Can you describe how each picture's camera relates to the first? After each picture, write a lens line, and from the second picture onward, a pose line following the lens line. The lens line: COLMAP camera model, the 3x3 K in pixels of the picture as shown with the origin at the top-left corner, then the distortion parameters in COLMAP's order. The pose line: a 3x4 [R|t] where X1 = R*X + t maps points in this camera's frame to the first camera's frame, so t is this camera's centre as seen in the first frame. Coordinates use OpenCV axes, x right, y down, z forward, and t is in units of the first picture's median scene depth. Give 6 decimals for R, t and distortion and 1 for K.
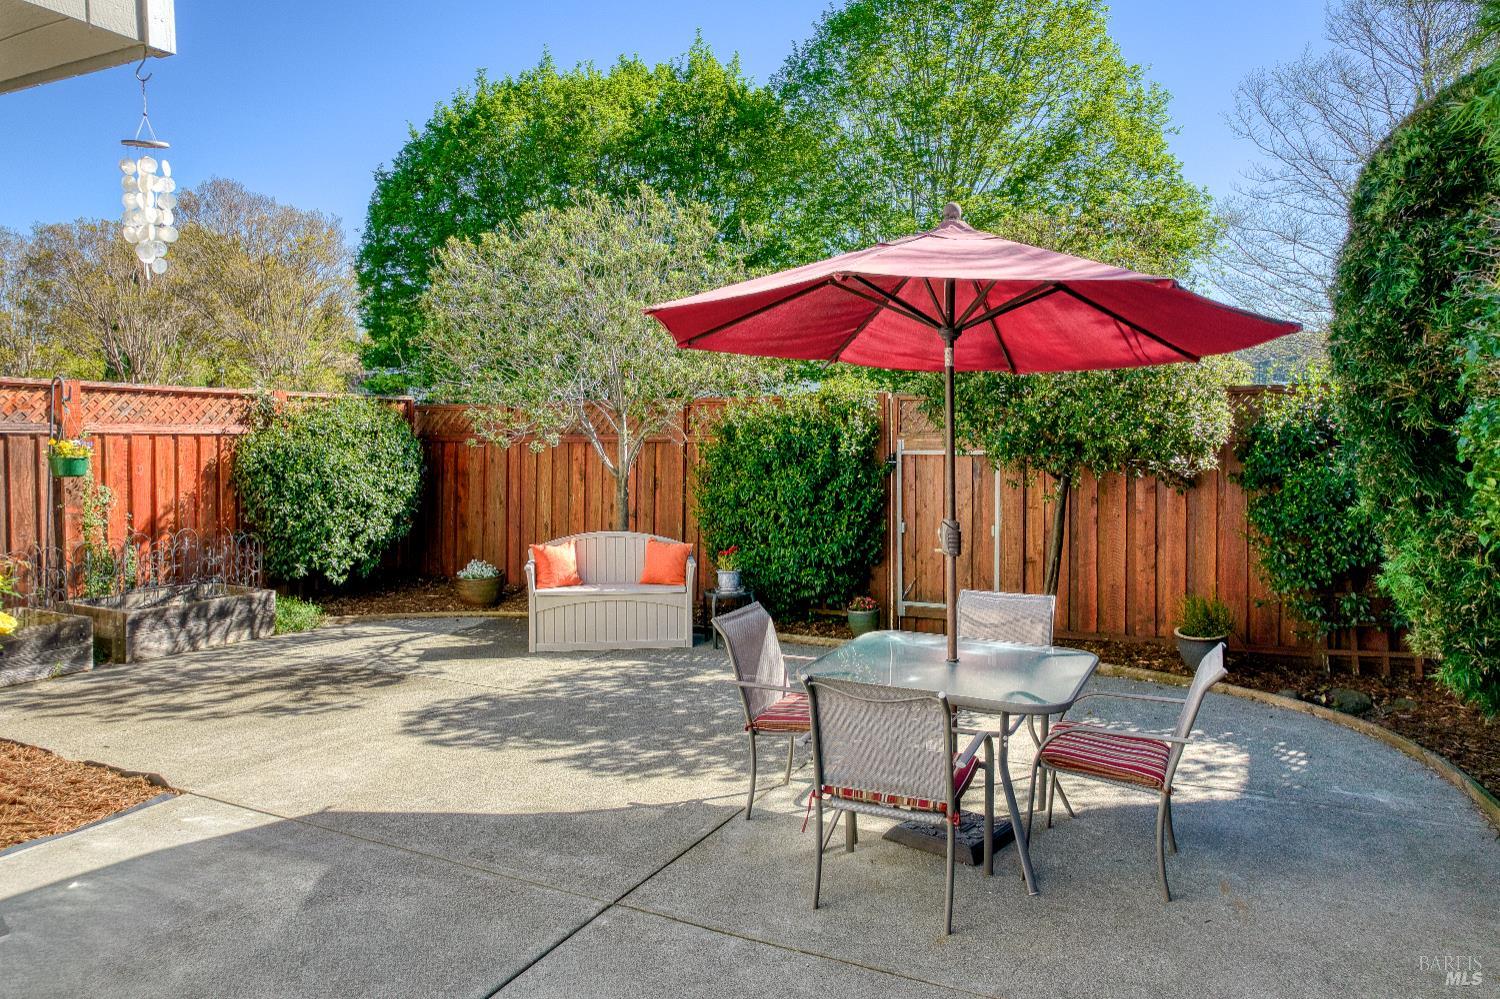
lens RADIAL K [[994.4, 0, 750.5], [0, 994.4, 450.4], [0, 0, 1]] dist [-0.041310, 0.032684]
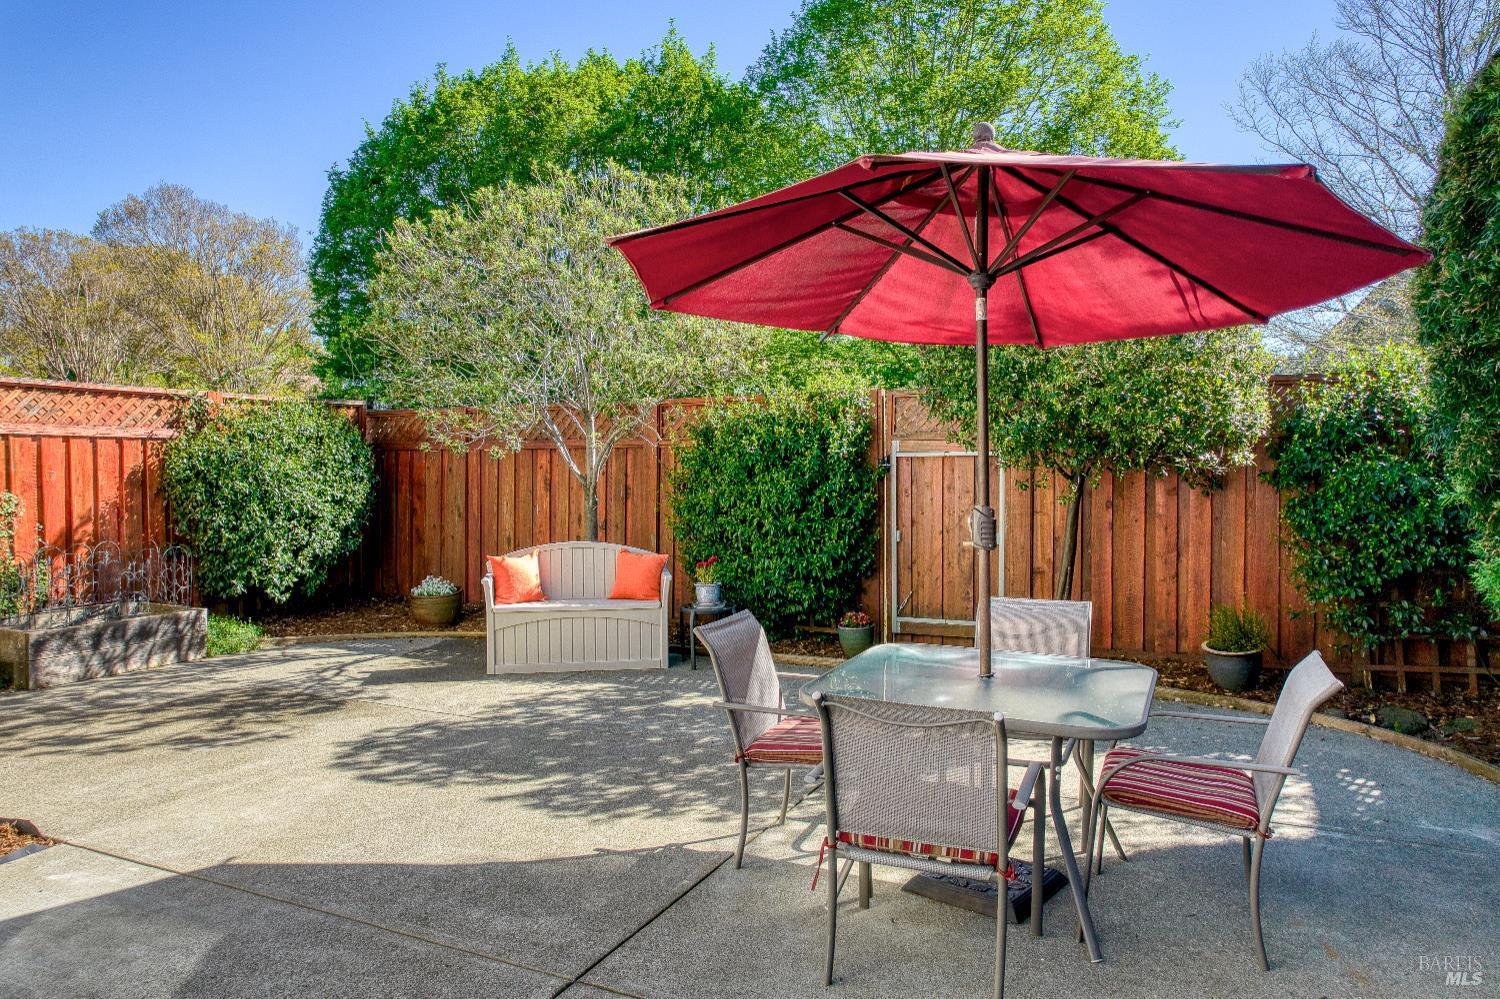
lens RADIAL K [[994.4, 0, 746.2], [0, 994.4, 489.1], [0, 0, 1]] dist [-0.041310, 0.032684]
pose [[0.999727, -0.002754, 0.023192, -0.009192], [0.002468, 0.999921, 0.012341, 0.027776], [-0.023224, -0.012280, 0.999655, 0.109349]]
